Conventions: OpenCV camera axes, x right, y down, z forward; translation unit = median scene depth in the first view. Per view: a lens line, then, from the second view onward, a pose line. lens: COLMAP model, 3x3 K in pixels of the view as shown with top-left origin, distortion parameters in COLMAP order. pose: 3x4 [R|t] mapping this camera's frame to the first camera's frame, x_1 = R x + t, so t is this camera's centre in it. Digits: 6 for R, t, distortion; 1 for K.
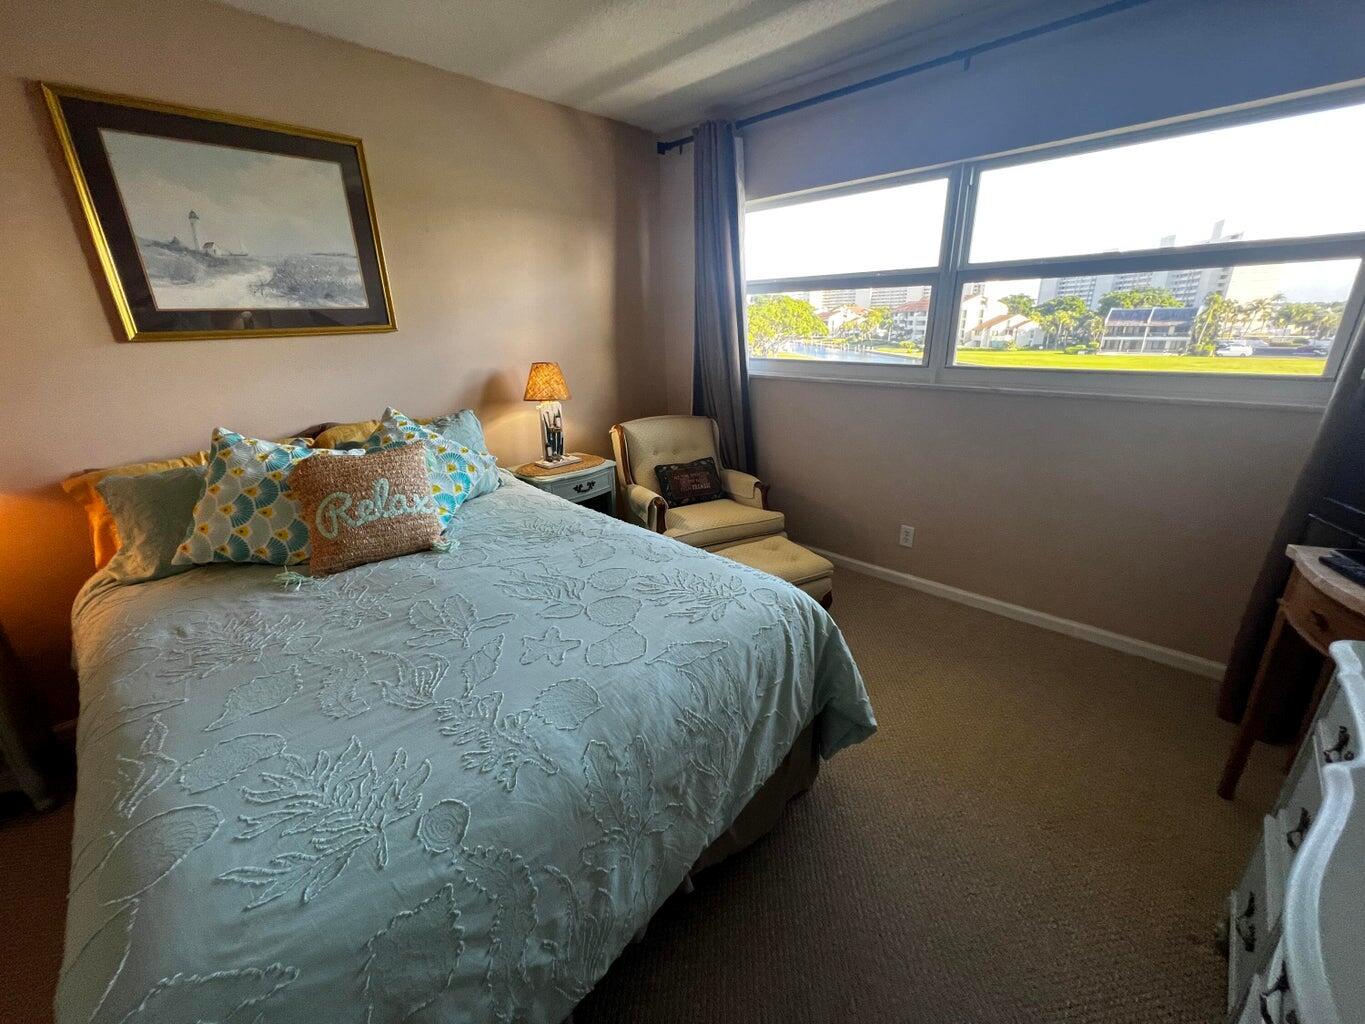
lens RADIAL K [[550.7, 0, 678.6], [0, 550.7, 512.4], [0, 0, 1]] dist [0.002283, 0.000250]
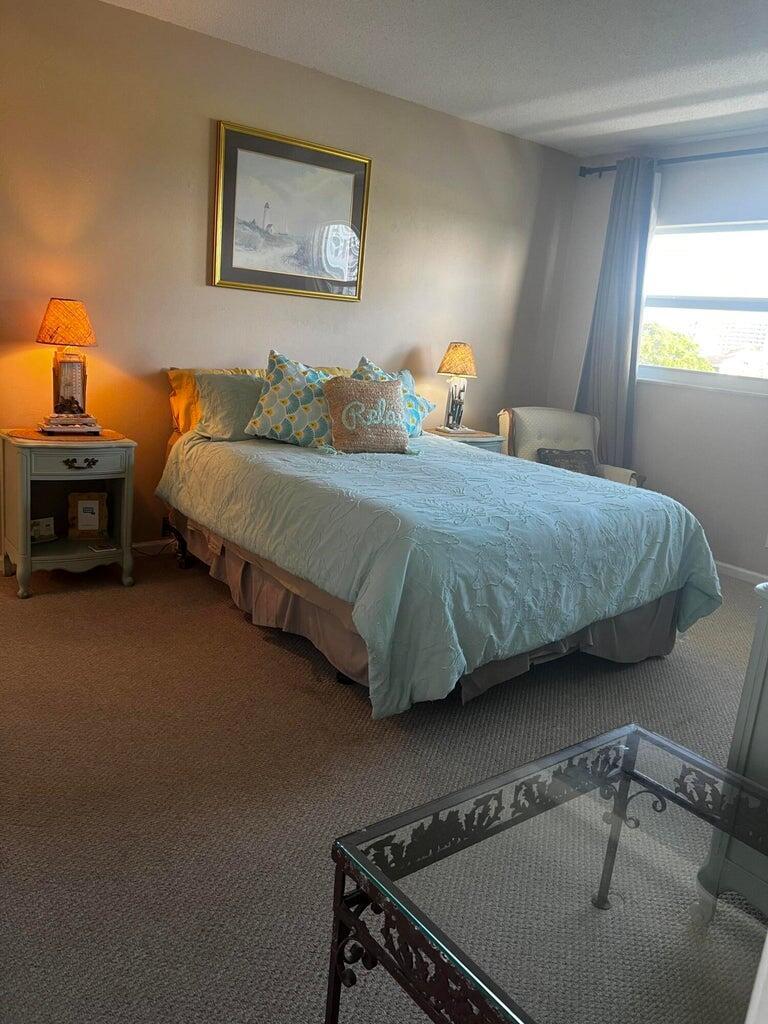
lens RADIAL K [[775.5, 0, 384.0], [0, 775.5, 512.0], [0, 0, 1]] dist [0.096292, -0.135772]
pose [[0.981986, 0.146971, -0.118760, -0.226713], [-0.159253, 0.982003, -0.101535, 0.394005], [0.101700, 0.118619, 0.987718, -0.871767]]
